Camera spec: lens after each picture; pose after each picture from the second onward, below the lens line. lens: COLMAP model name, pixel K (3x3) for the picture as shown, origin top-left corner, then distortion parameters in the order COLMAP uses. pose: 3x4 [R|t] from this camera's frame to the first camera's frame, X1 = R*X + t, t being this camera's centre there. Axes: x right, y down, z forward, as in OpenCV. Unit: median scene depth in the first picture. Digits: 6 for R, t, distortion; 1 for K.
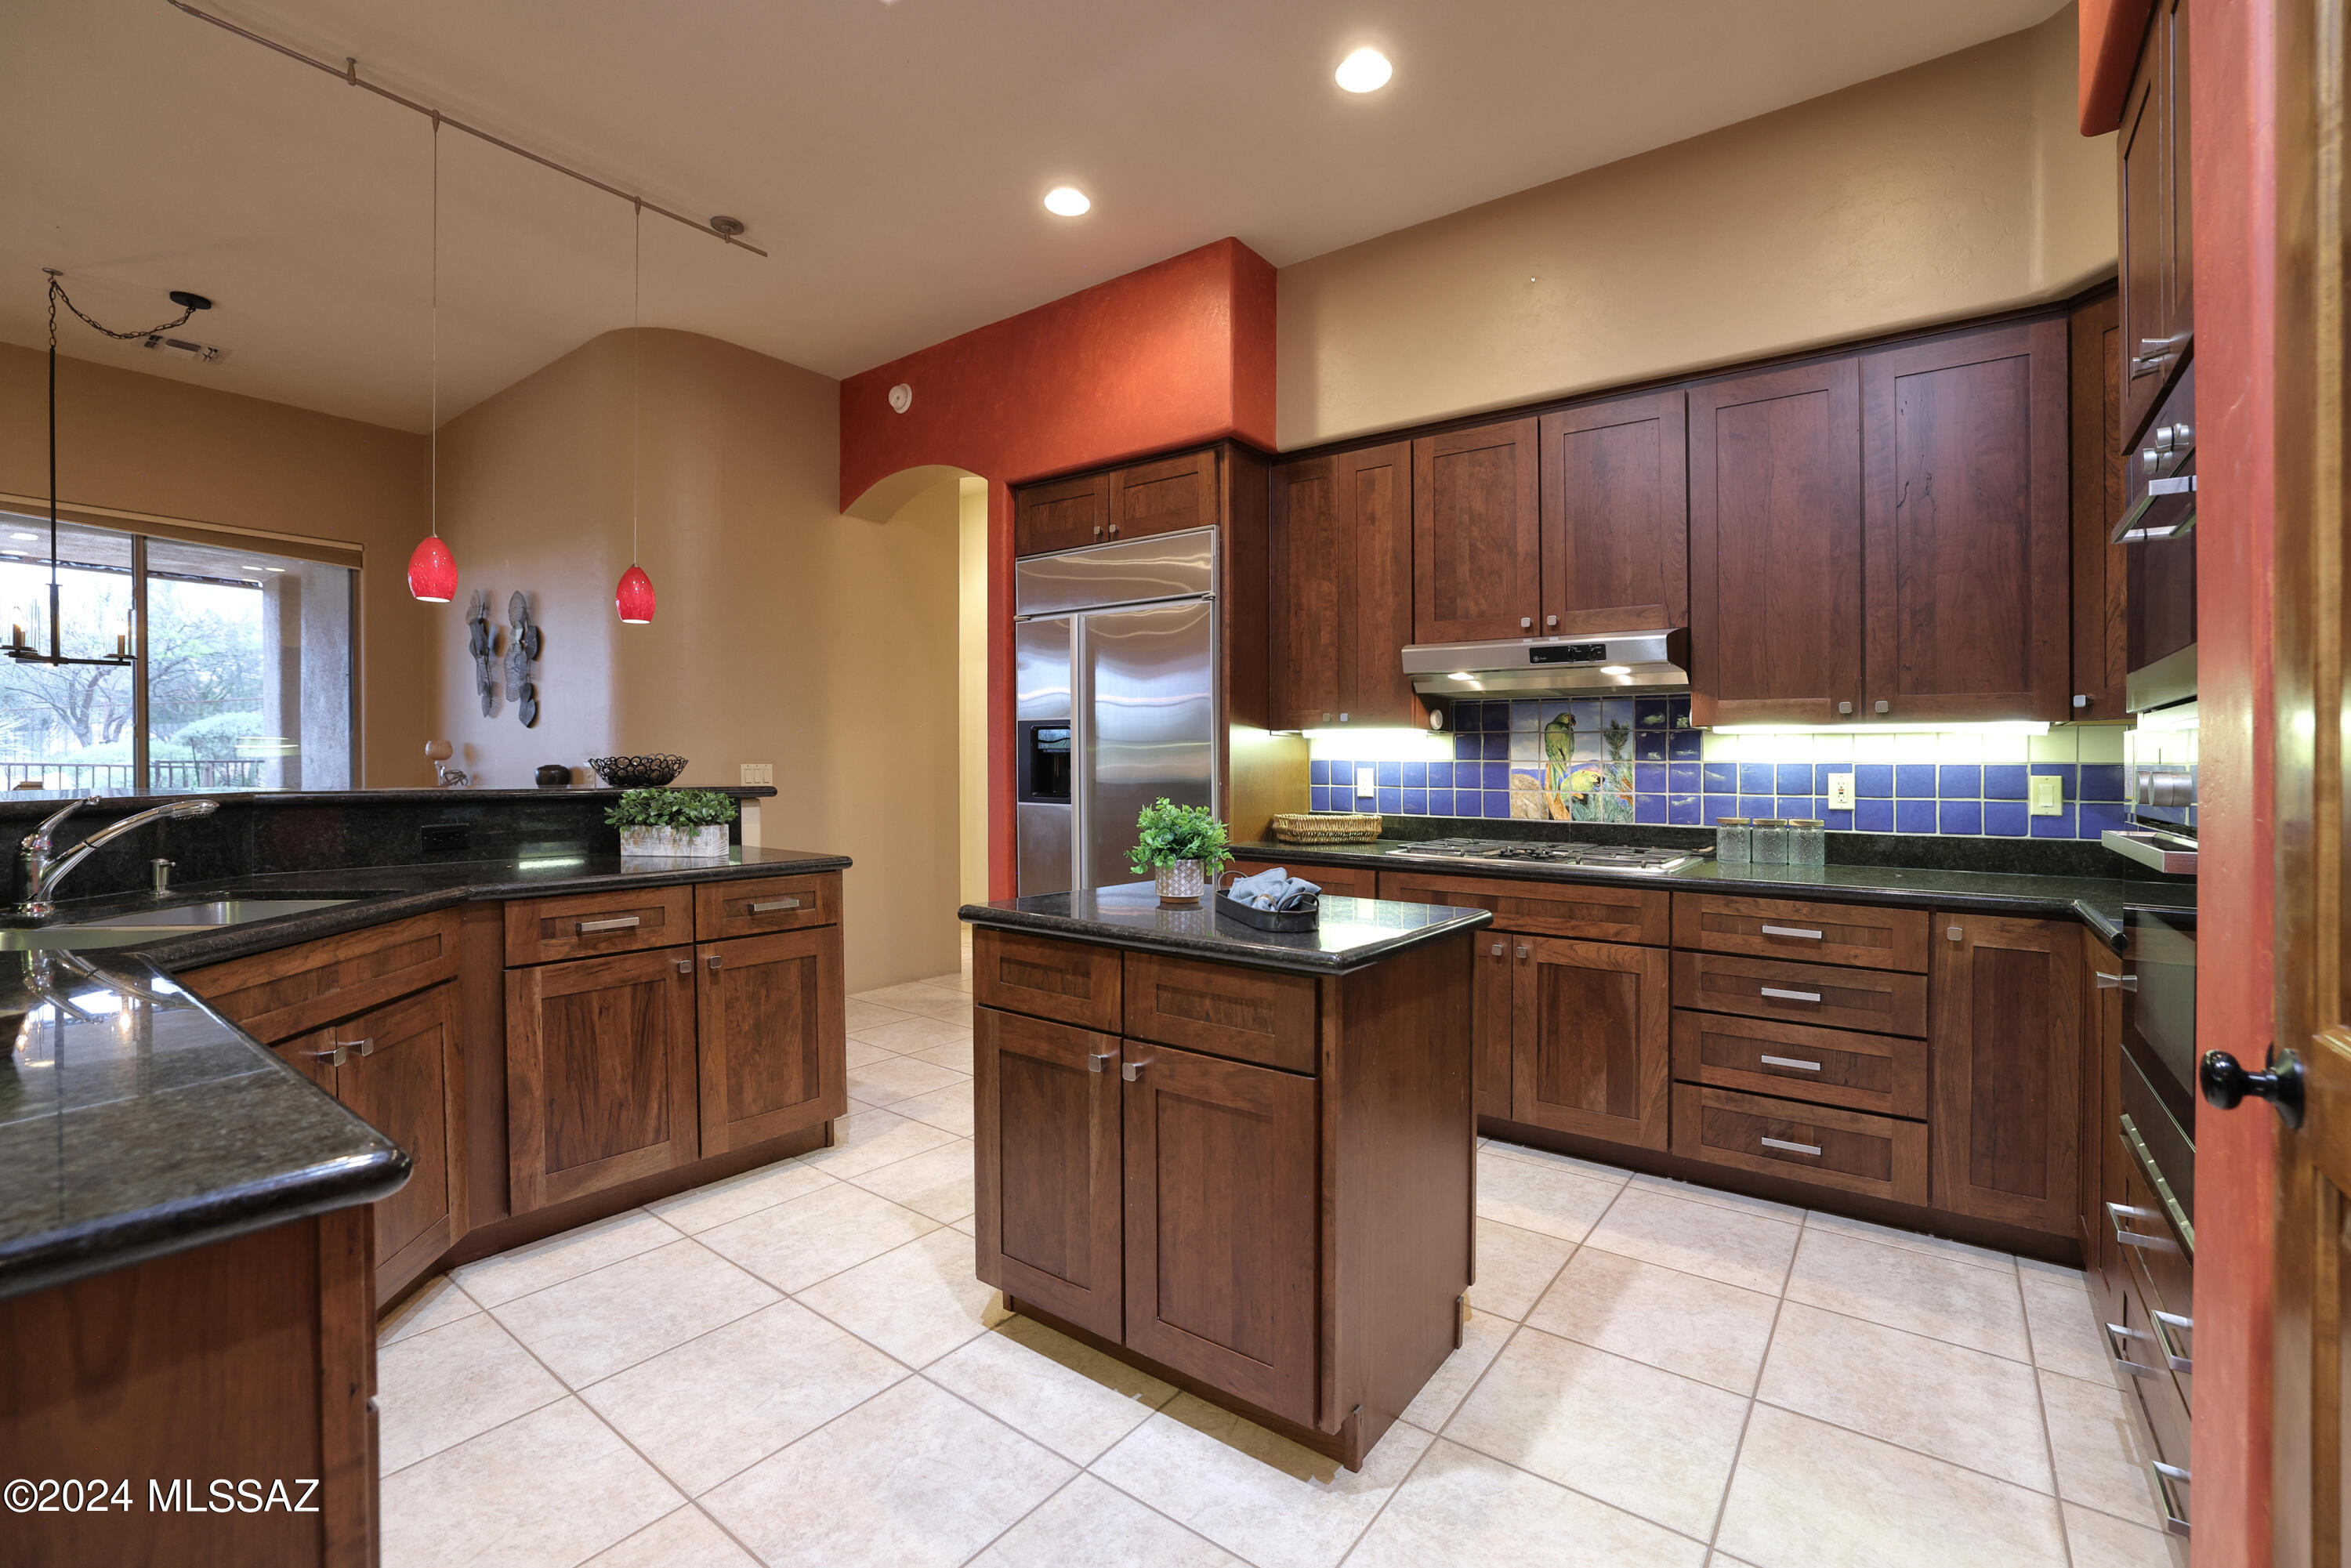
lens RADIAL K [[1006.6, 0, 1199.8], [0, 1006.6, 788.1], [0, 0, 1]] dist [-0.032672, 0.011521]
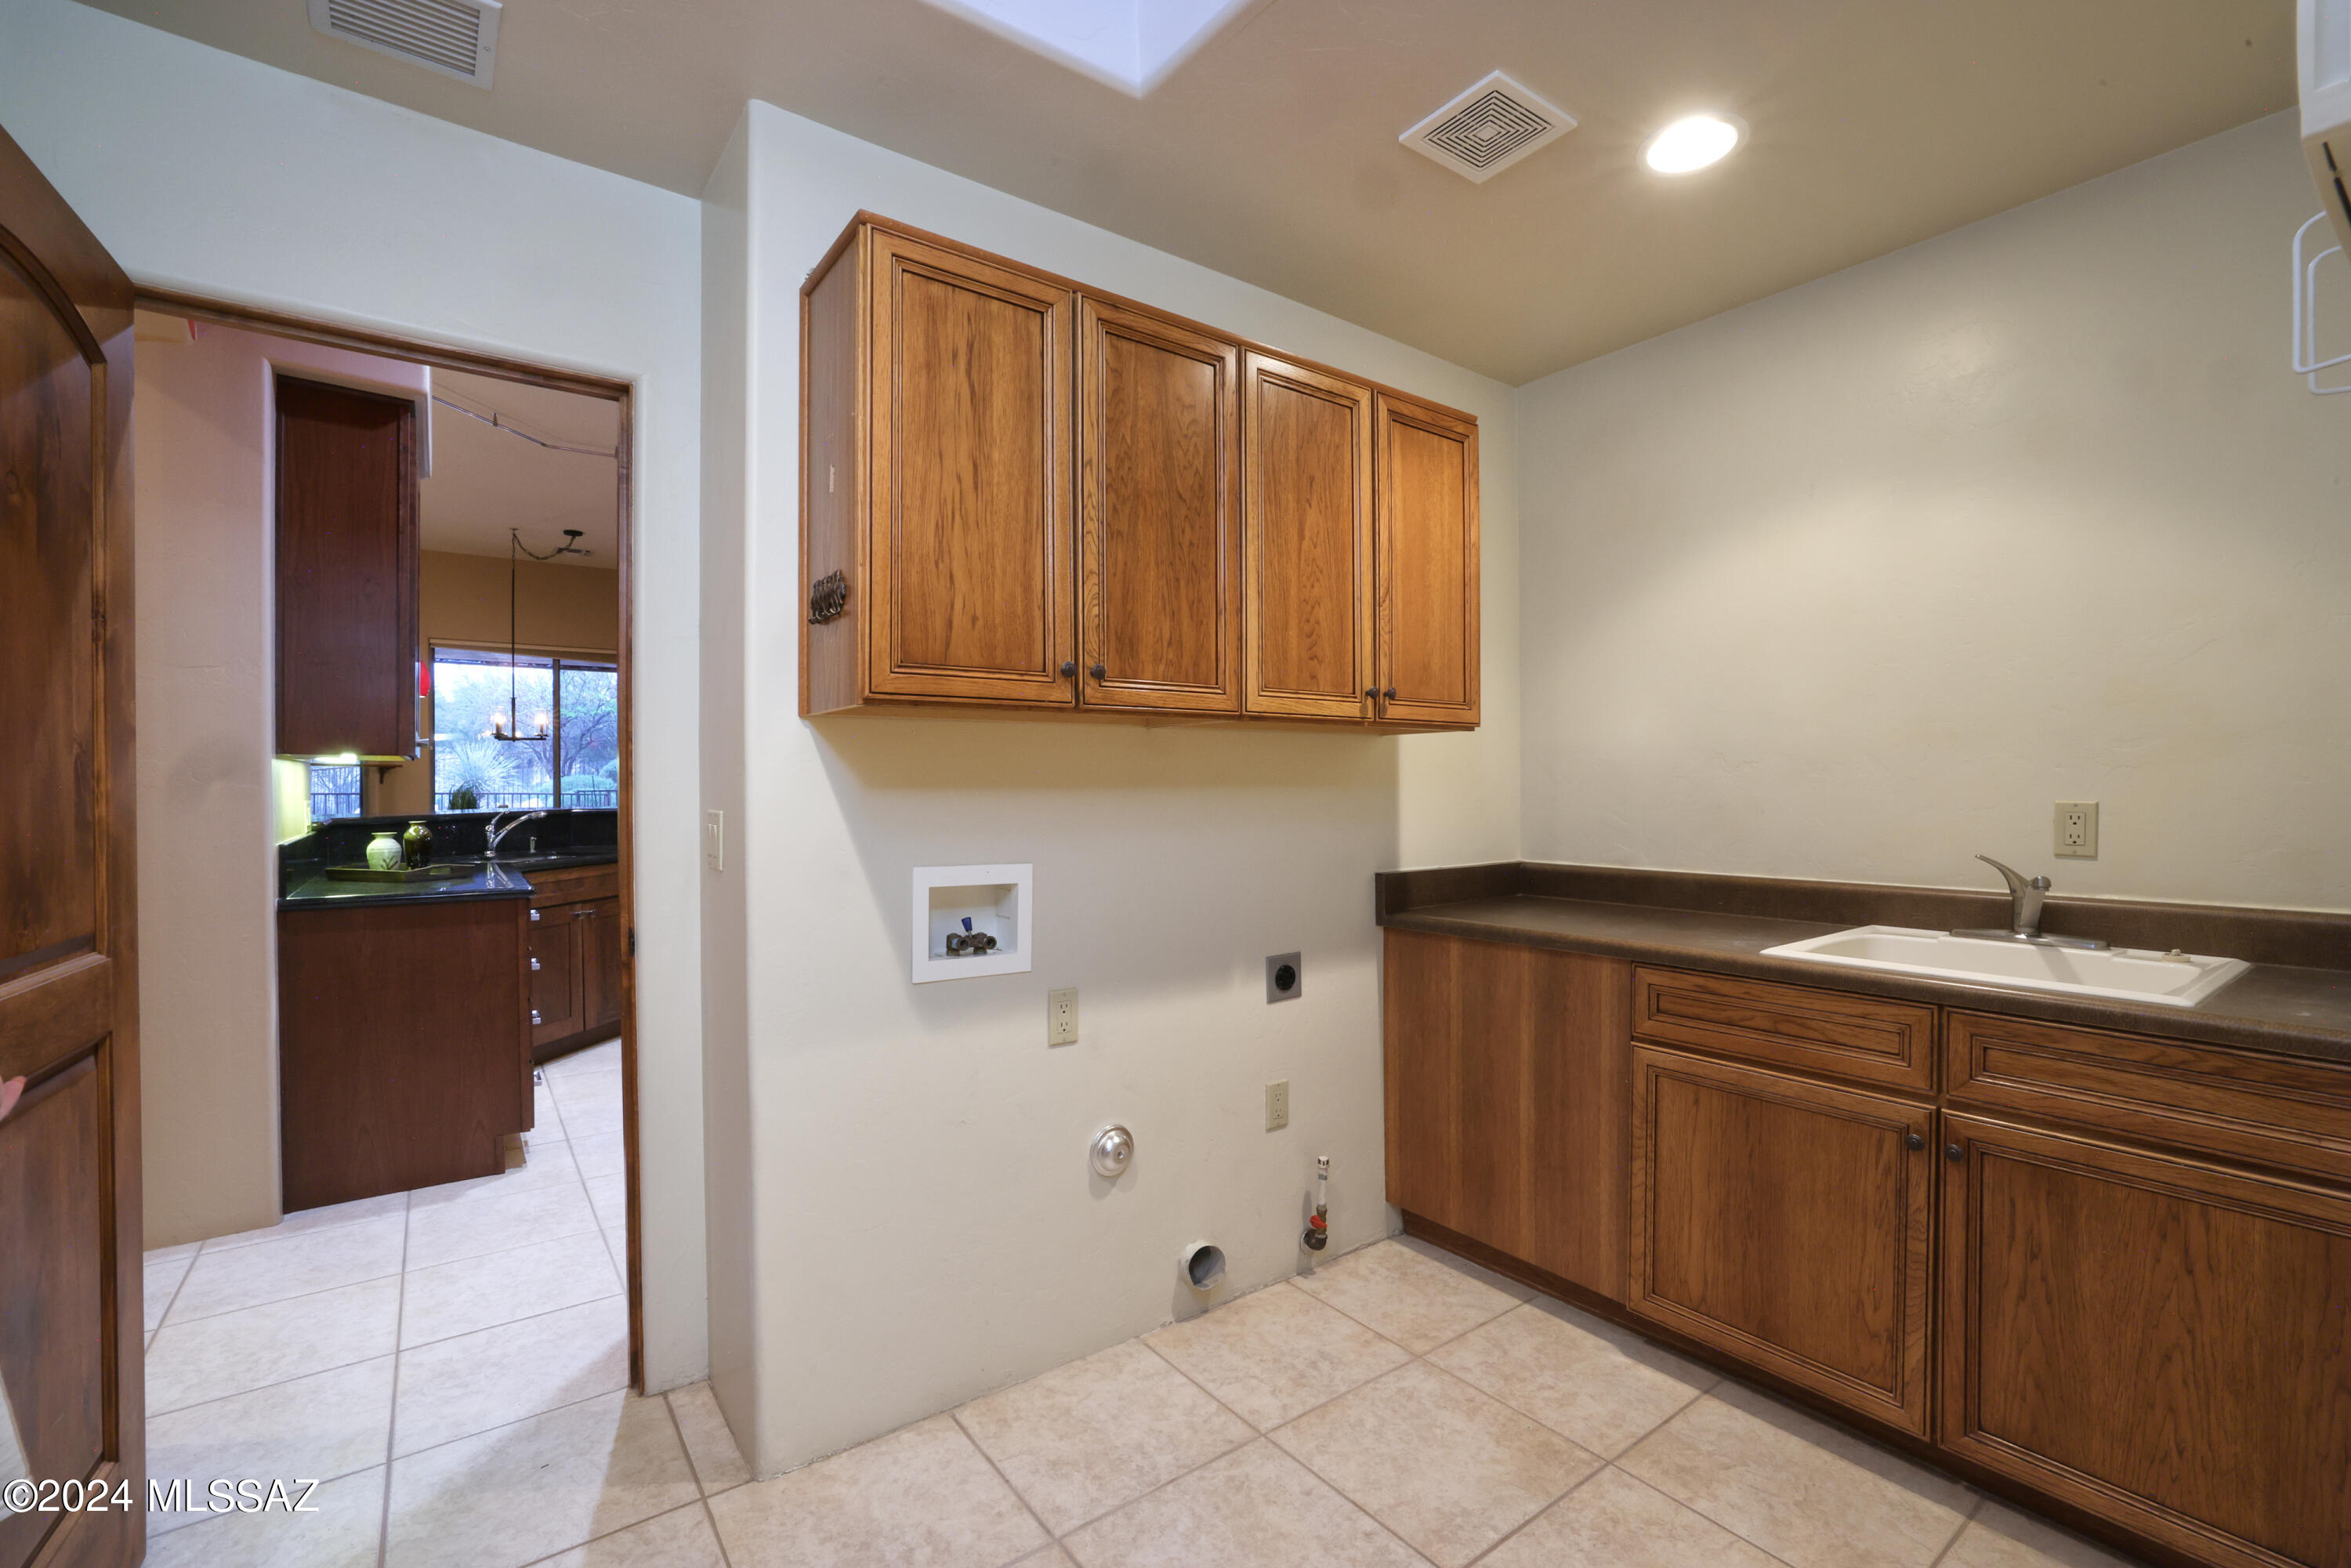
lens RADIAL K [[1027.2, 0, 1169.7], [0, 1027.2, 796.7], [0, 0, 1]] dist [-0.001169, -0.000092]
pose [[0.950844, -0.006515, -0.309602, 0.612866], [0.003677, 0.999946, -0.009751, 0.003493], [0.309649, 0.008133, 0.950816, -0.458361]]
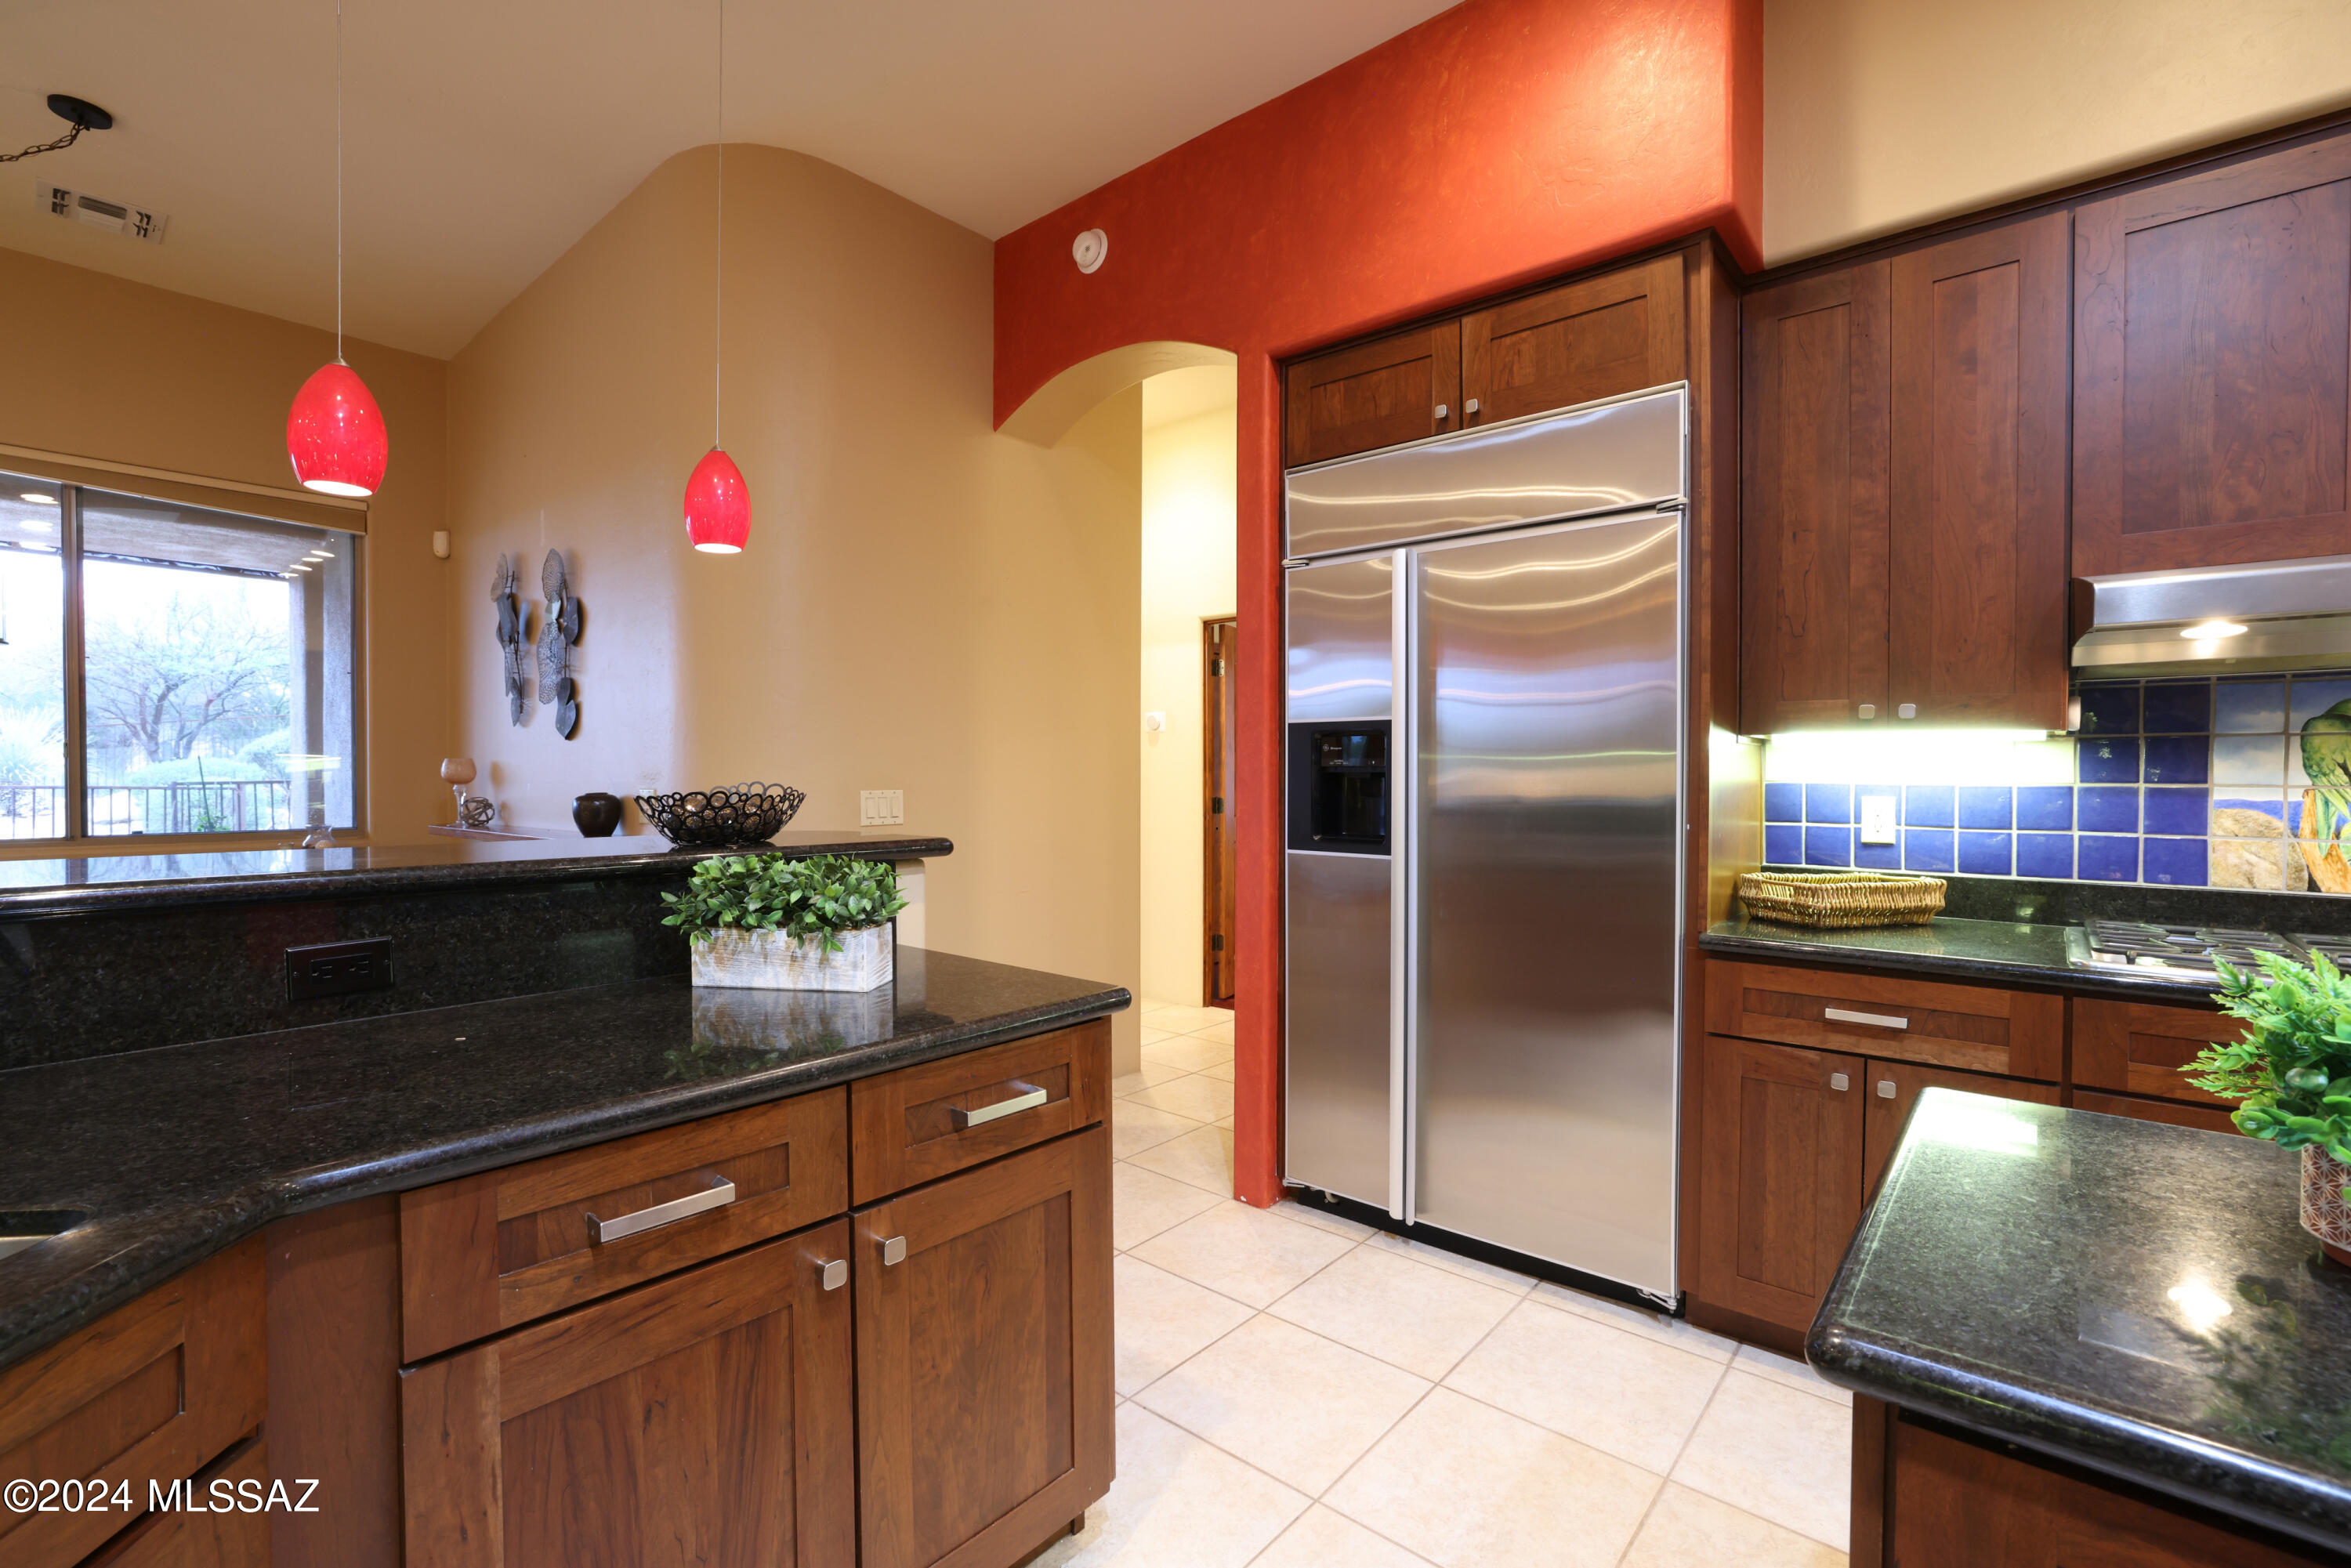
lens RADIAL K [[1029.6, 0, 1181.0], [0, 1029.6, 786.8], [0, 0, 1]] dist [-0.034210, 0.012020]
pose [[0.996867, -0.004623, -0.078963, -0.232570], [0.003815, 0.999939, -0.010380, -0.023332], [0.079006, 0.010046, 0.996824, 0.399725]]
